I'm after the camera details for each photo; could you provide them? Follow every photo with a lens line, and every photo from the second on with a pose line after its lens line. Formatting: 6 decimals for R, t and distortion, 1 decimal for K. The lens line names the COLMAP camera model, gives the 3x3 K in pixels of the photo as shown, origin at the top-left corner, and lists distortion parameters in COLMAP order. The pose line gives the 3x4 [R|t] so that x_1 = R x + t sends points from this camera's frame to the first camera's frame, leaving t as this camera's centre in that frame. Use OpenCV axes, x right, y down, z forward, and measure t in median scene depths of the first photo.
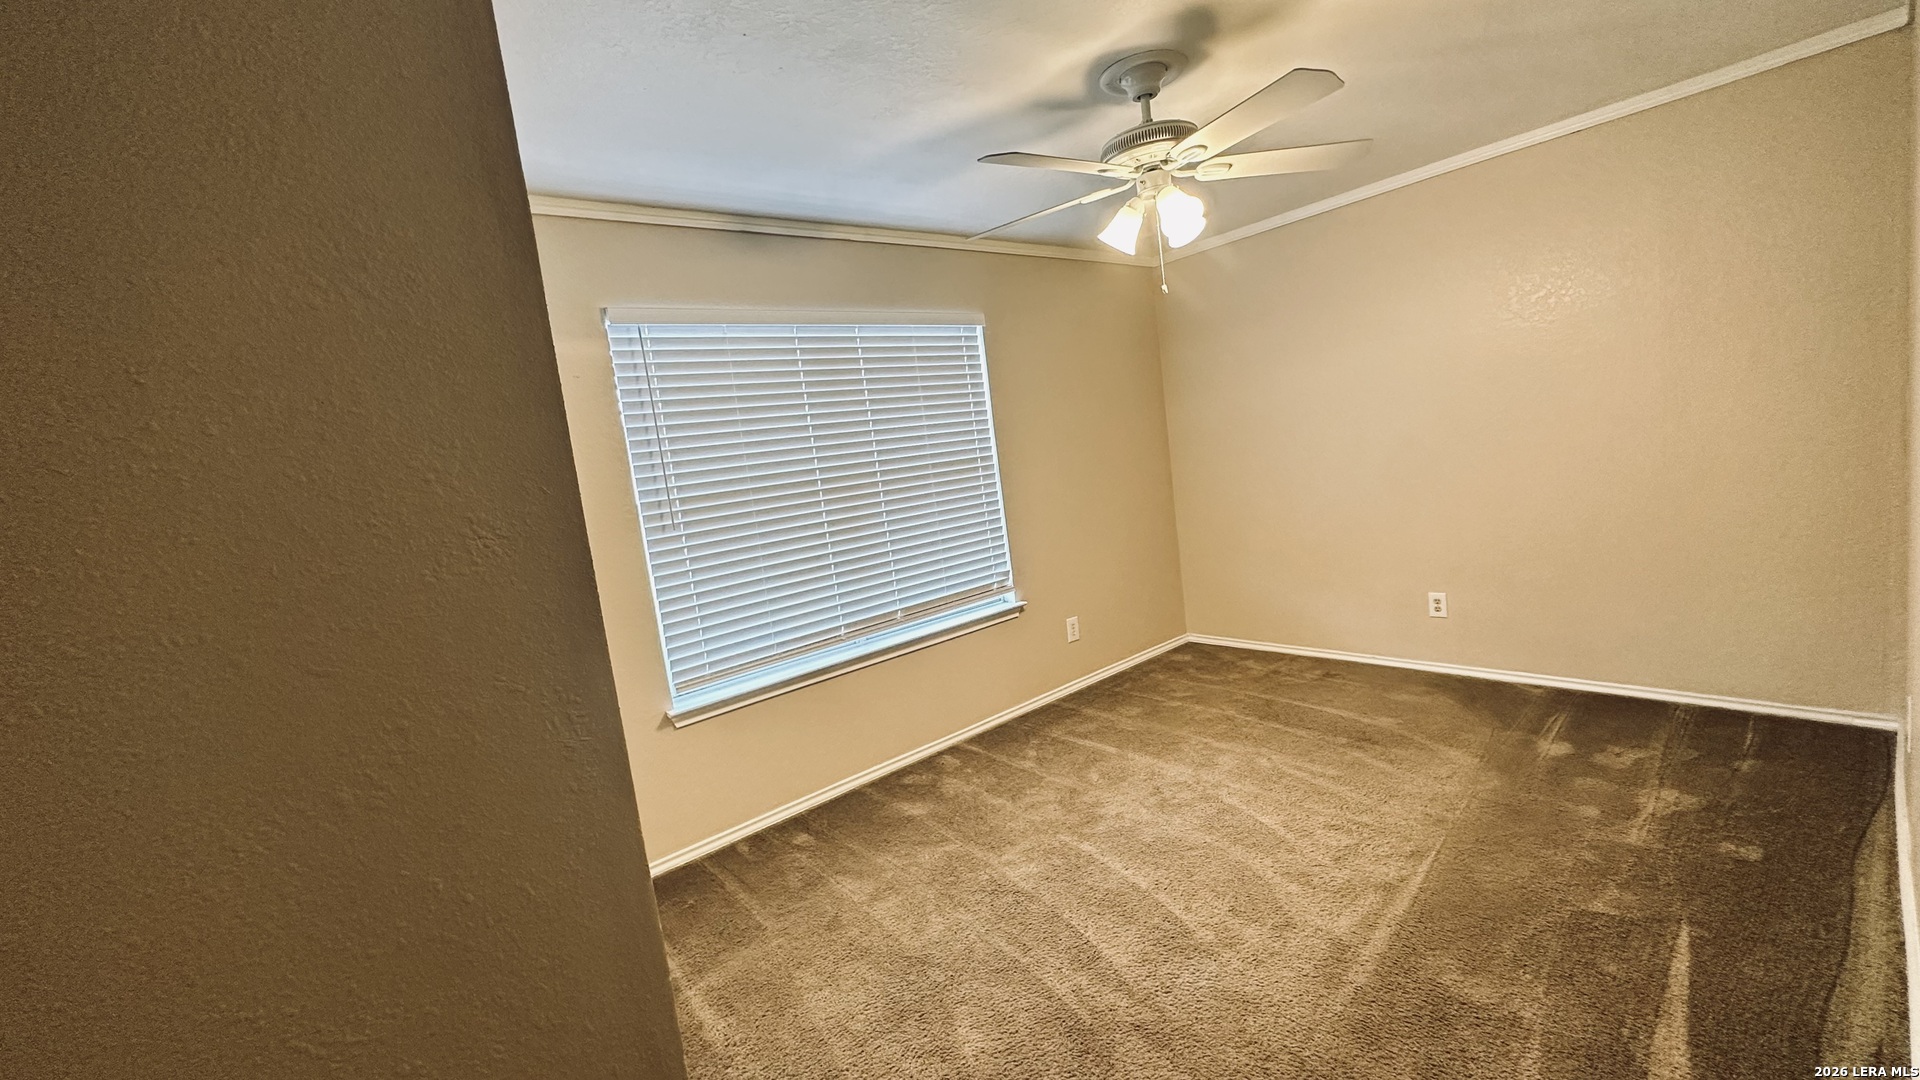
lens RADIAL K [[770.1, 0, 963.2], [0, 770.1, 543.5], [0, 0, 1]] dist [-0.004868, -0.000097]
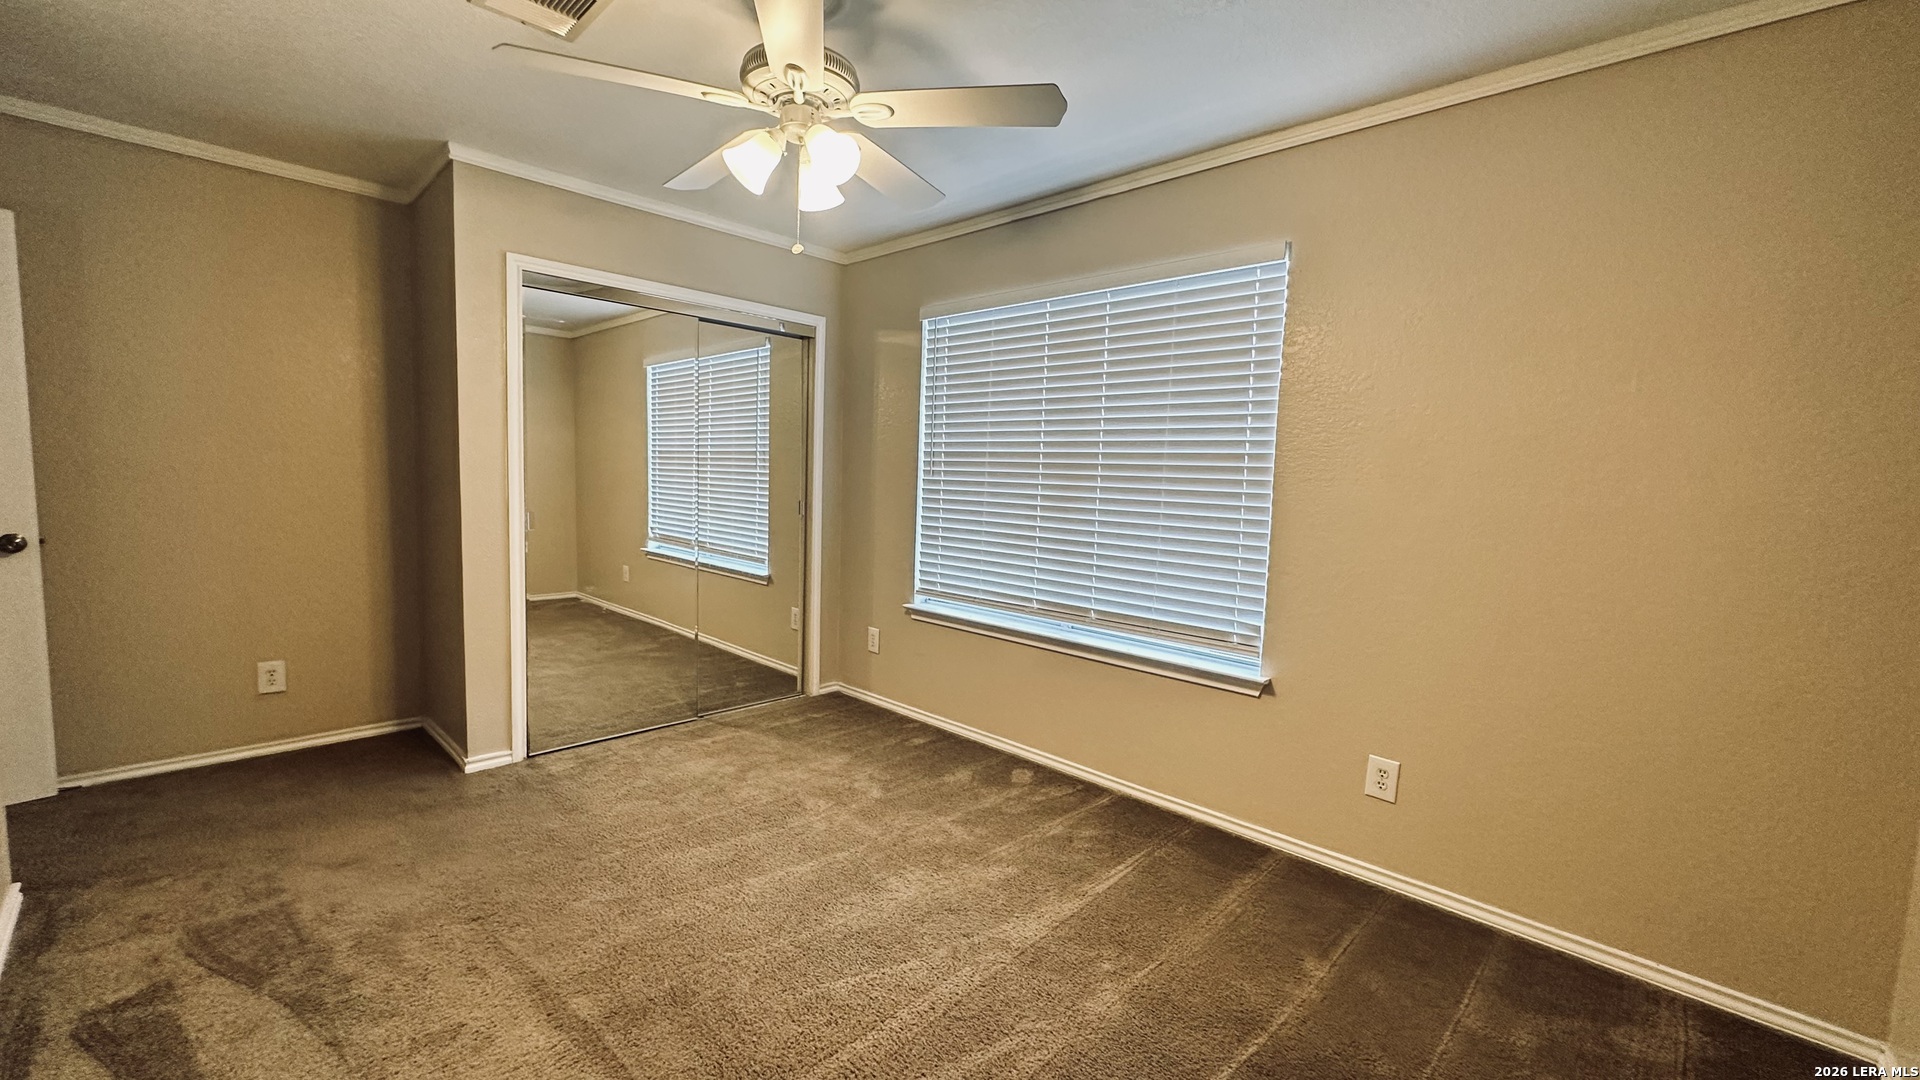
lens RADIAL K [[770.1, 0, 963.2], [0, 770.1, 543.5], [0, 0, 1]] dist [-0.004868, -0.000097]
pose [[0.089434, 0.212959, -0.972959, 0.795807], [-0.165533, 0.966466, 0.196322, -0.145616], [0.982141, 0.143499, 0.121686, 0.767057]]
